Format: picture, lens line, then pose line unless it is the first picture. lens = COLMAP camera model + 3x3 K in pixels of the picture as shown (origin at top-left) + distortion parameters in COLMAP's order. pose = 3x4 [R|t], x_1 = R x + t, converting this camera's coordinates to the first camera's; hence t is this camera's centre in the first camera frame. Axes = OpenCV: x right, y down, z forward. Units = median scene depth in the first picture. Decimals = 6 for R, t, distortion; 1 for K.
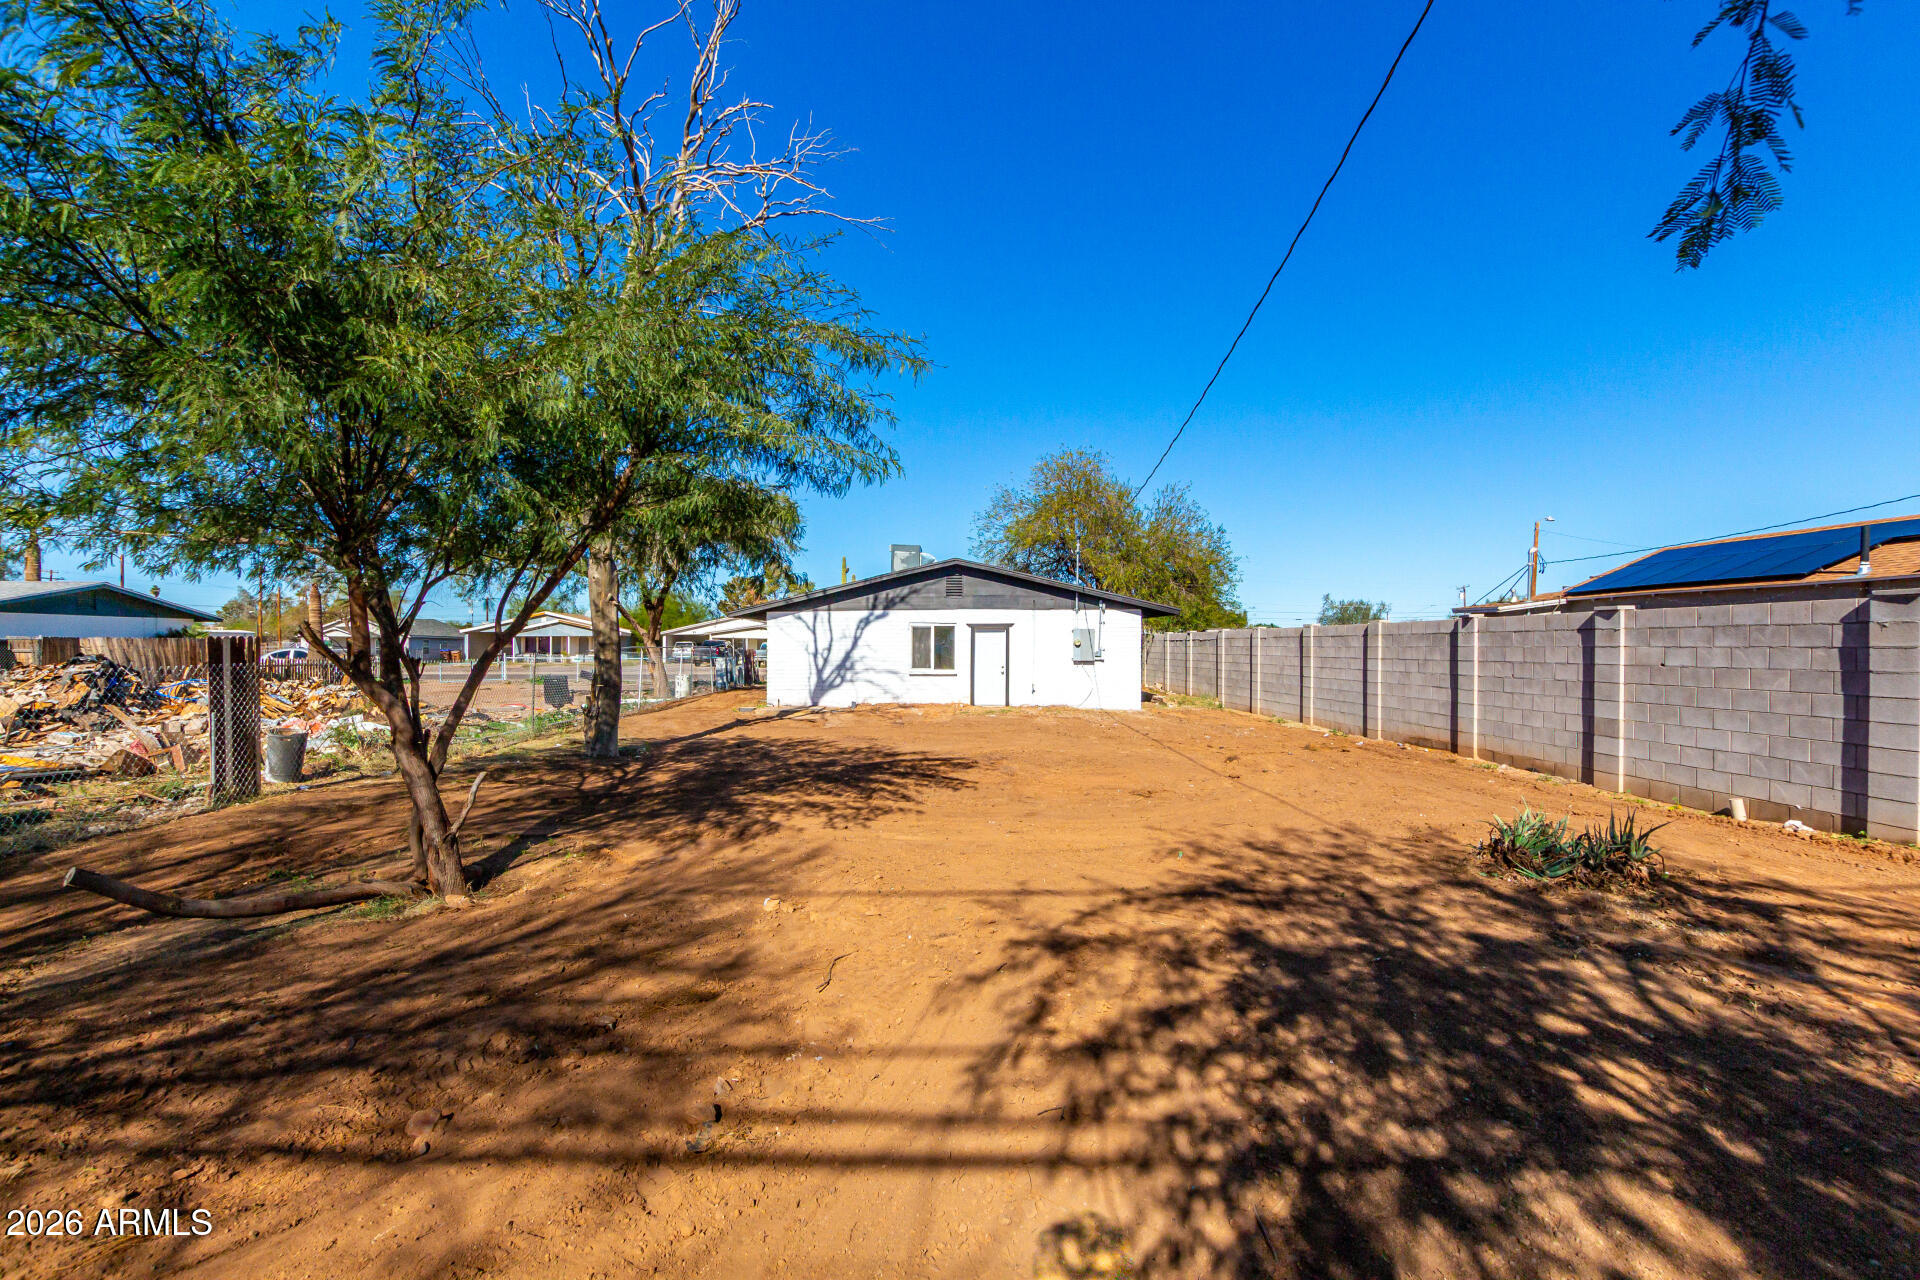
lens RADIAL K [[914.4, 0, 955.6], [0, 914.4, 655.1], [0, 0, 1]] dist [0.017435, -0.009889]
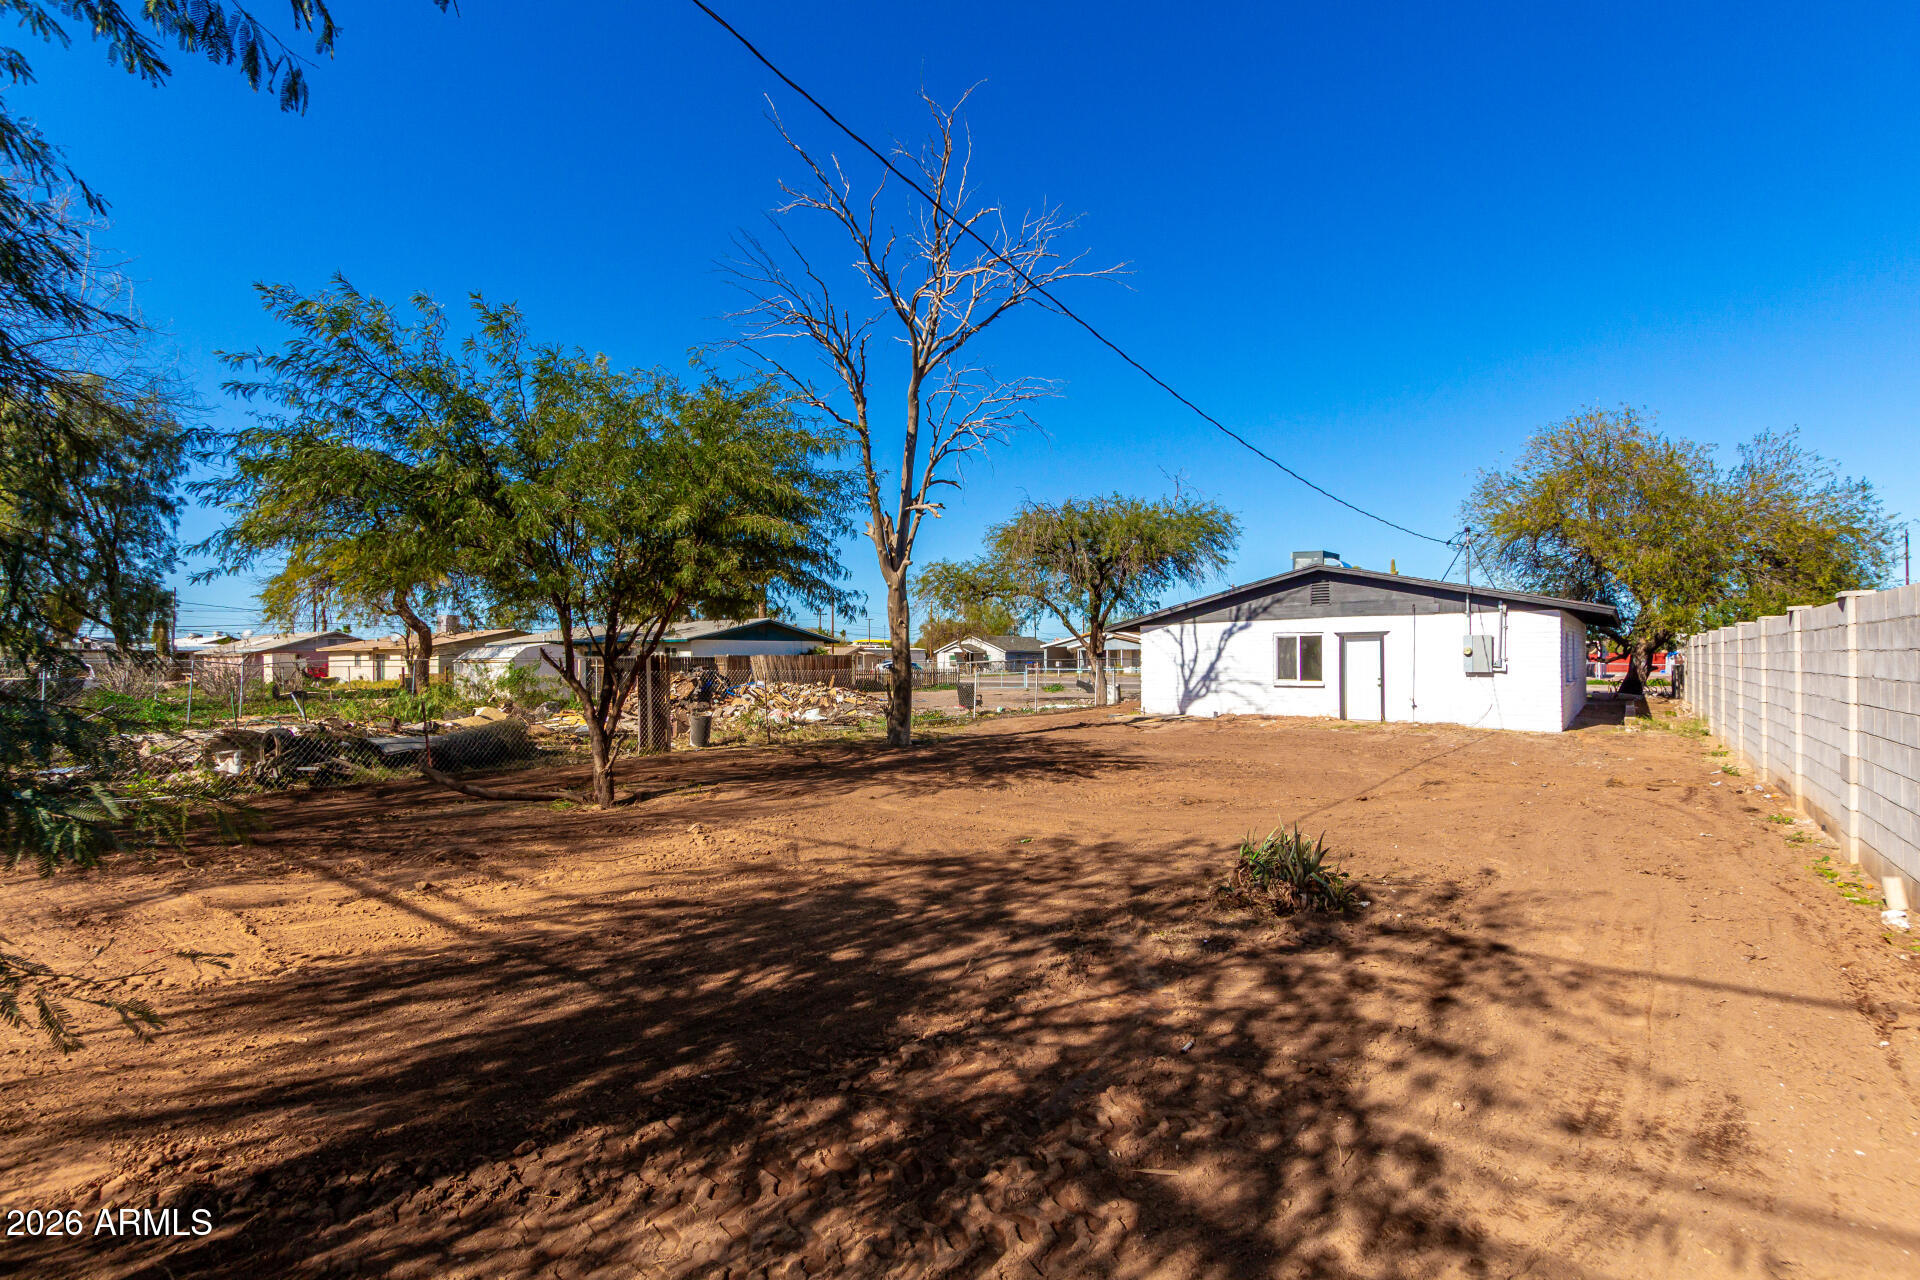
lens RADIAL K [[914.4, 0, 955.6], [0, 914.4, 655.1], [0, 0, 1]] dist [0.017435, -0.009889]
pose [[0.782257, -0.008705, -0.622895, 0.295661], [0.000338, 0.999908, -0.013550, 0.001499], [0.622956, 0.010390, 0.782188, 0.020200]]
